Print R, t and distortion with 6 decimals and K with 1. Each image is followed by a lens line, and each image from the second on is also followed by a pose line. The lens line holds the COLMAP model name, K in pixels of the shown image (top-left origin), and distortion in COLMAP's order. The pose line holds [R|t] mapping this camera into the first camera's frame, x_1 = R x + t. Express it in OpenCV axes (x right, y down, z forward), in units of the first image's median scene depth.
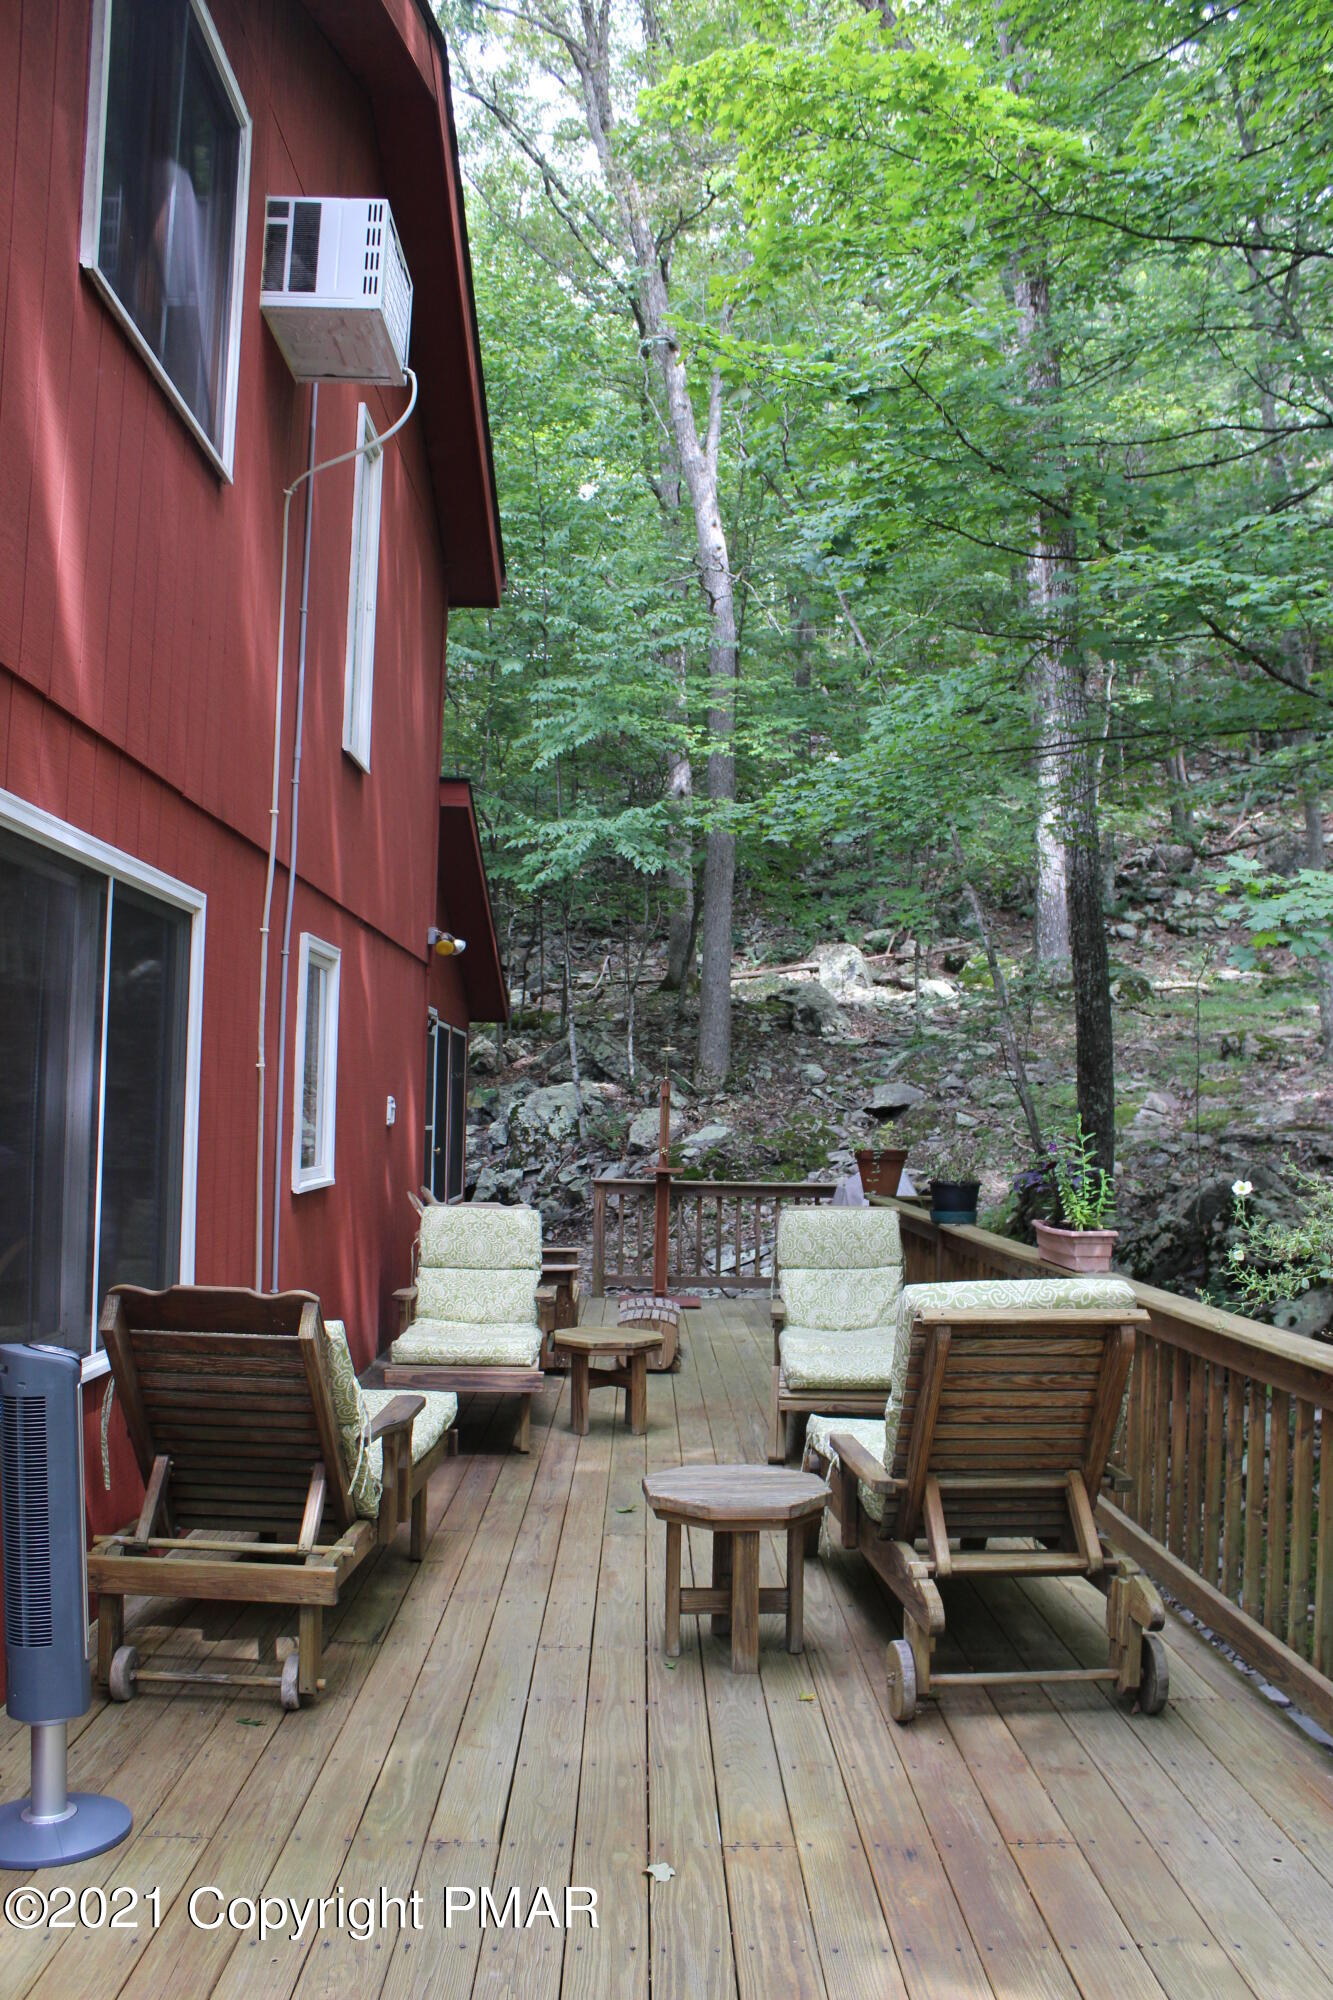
lens RADIAL K [[1709.3, 0, 663.6], [0, 1709.3, 1009.8], [0, 0, 1]] dist [-0.140298, 0.099152]
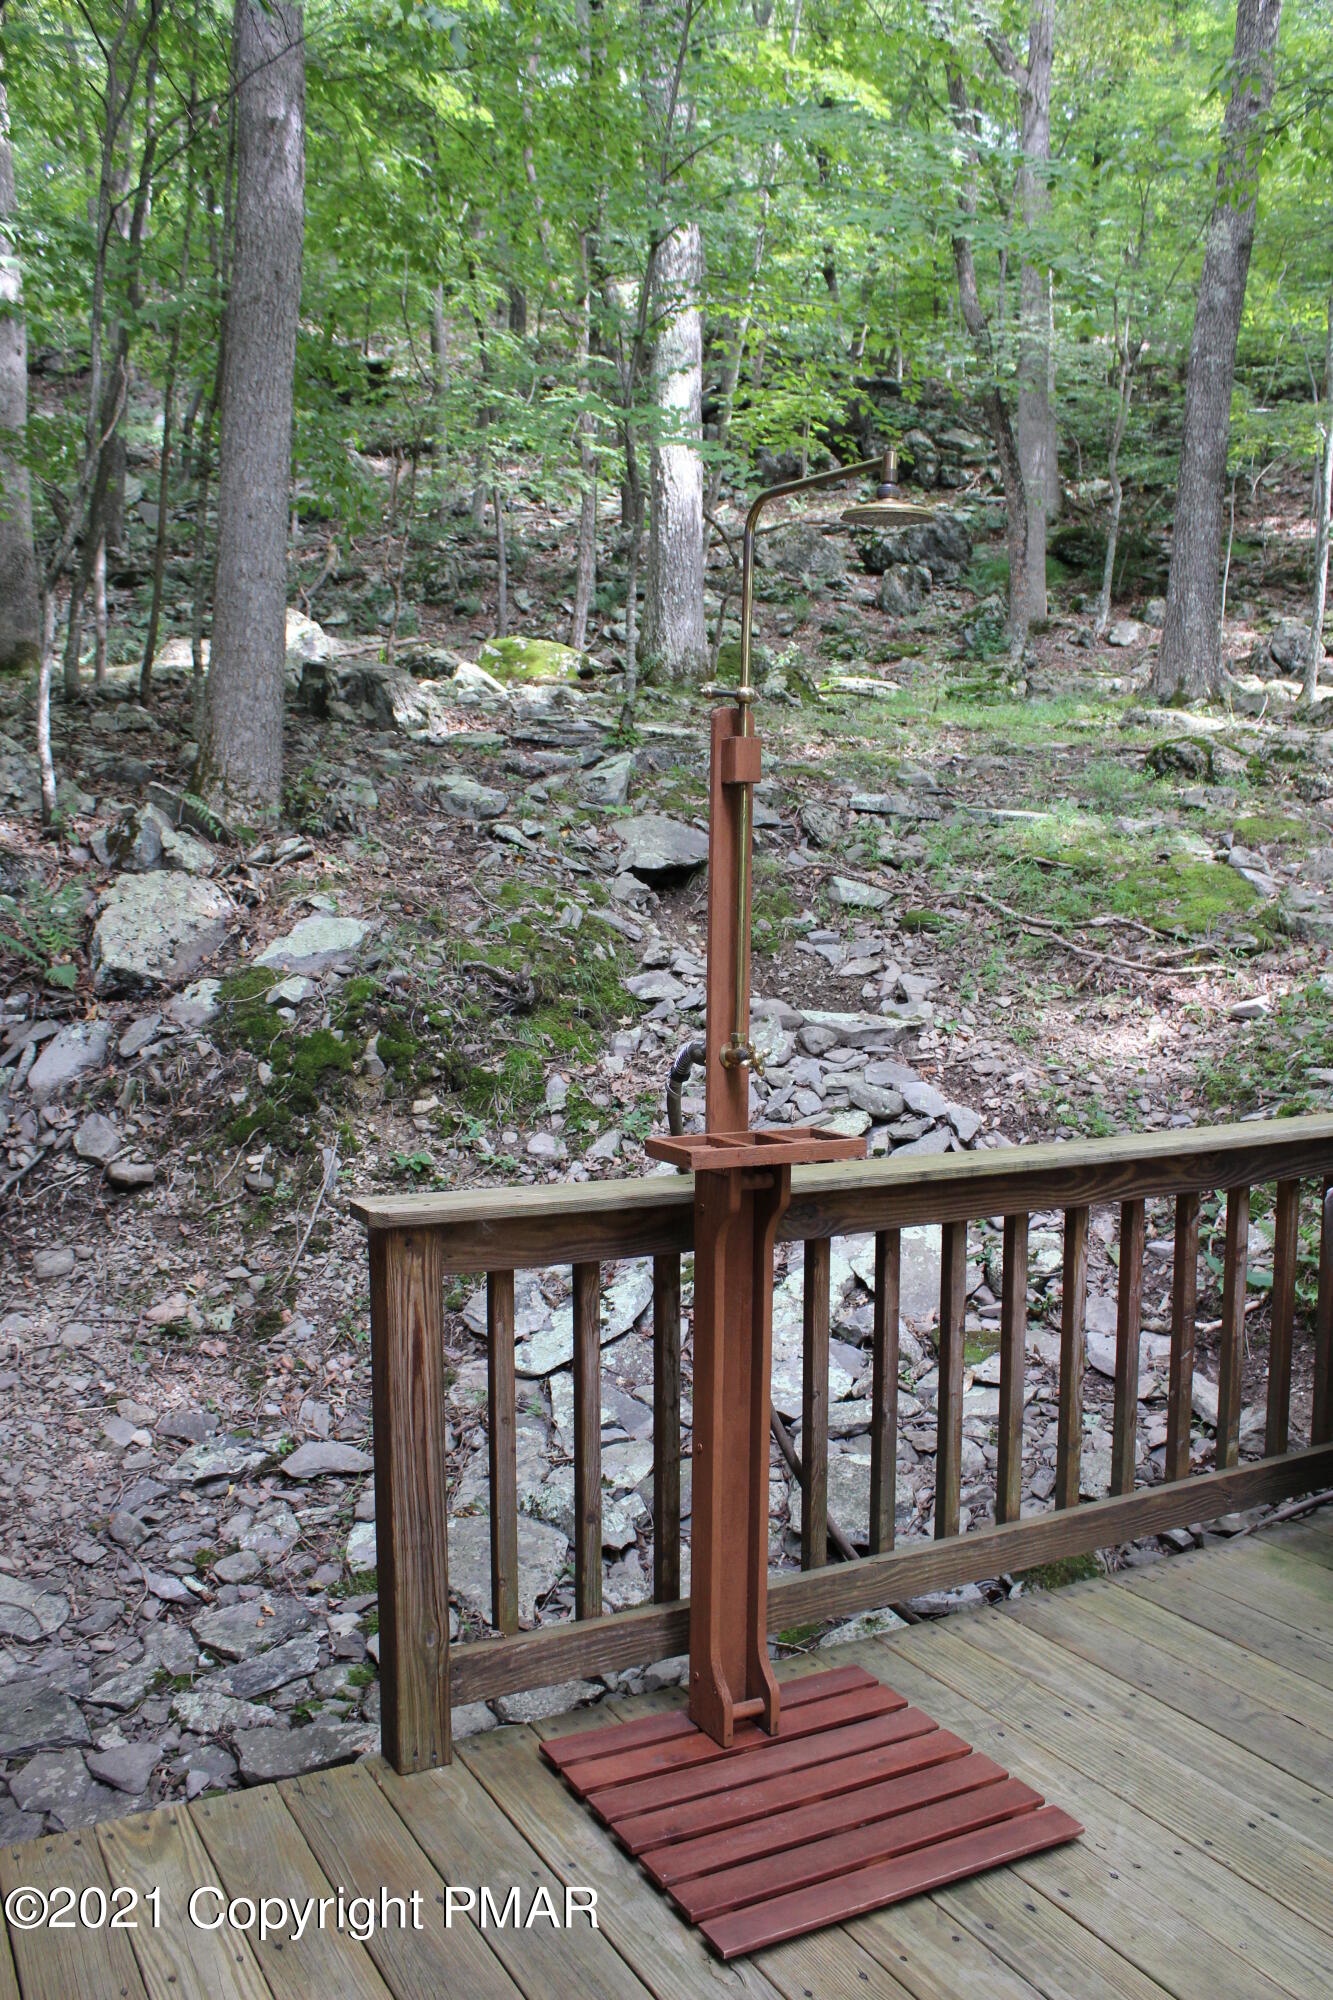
lens RADIAL K [[1709.3, 0, 637.8], [0, 1709.3, 1038.5], [0, 0, 1]] dist [-0.140298, 0.099152]
pose [[0.893153, -0.050338, 0.446928, -0.077486], [-0.012115, 0.990664, 0.135790, 0.041718], [-0.449590, -0.126696, 0.884204, 0.614829]]
